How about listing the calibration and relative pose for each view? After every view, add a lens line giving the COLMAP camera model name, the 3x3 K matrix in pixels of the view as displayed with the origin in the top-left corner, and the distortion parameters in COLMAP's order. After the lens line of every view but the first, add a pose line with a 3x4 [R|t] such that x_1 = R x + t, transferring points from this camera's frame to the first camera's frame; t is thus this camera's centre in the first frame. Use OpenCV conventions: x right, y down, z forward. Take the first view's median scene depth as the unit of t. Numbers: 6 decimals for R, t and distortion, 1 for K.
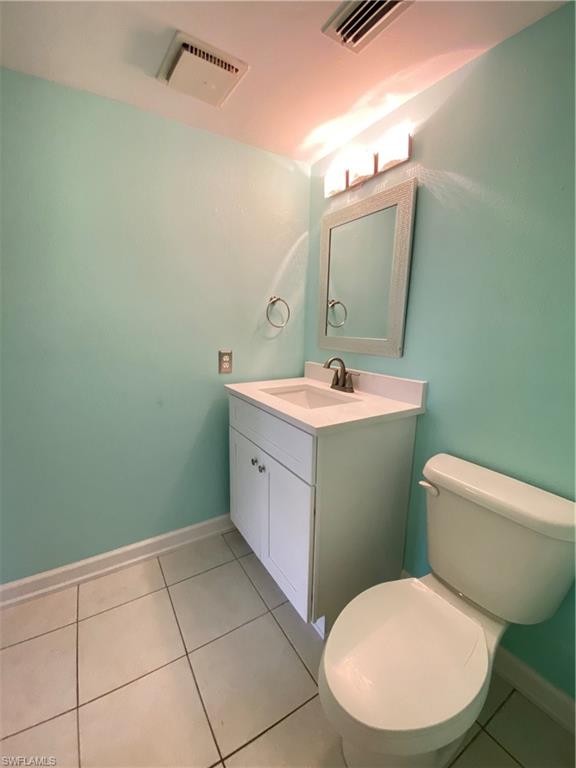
lens RADIAL K [[308.4, 0, 288.9], [0, 308.4, 381.5], [0, 0, 1]] dist [0.030582, -0.027626]
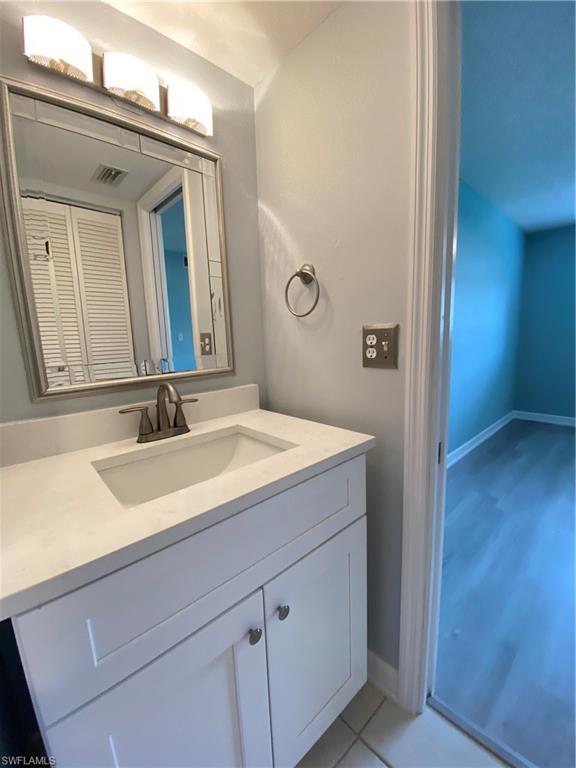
lens RADIAL K [[308.4, 0, 288.9], [0, 308.4, 381.5], [0, 0, 1]] dist [0.030582, -0.027626]
pose [[-0.168306, -0.155516, 0.973390, -0.444156], [0.210327, 0.959070, 0.189595, -0.138843], [-0.963035, 0.236640, -0.128708, 0.802742]]
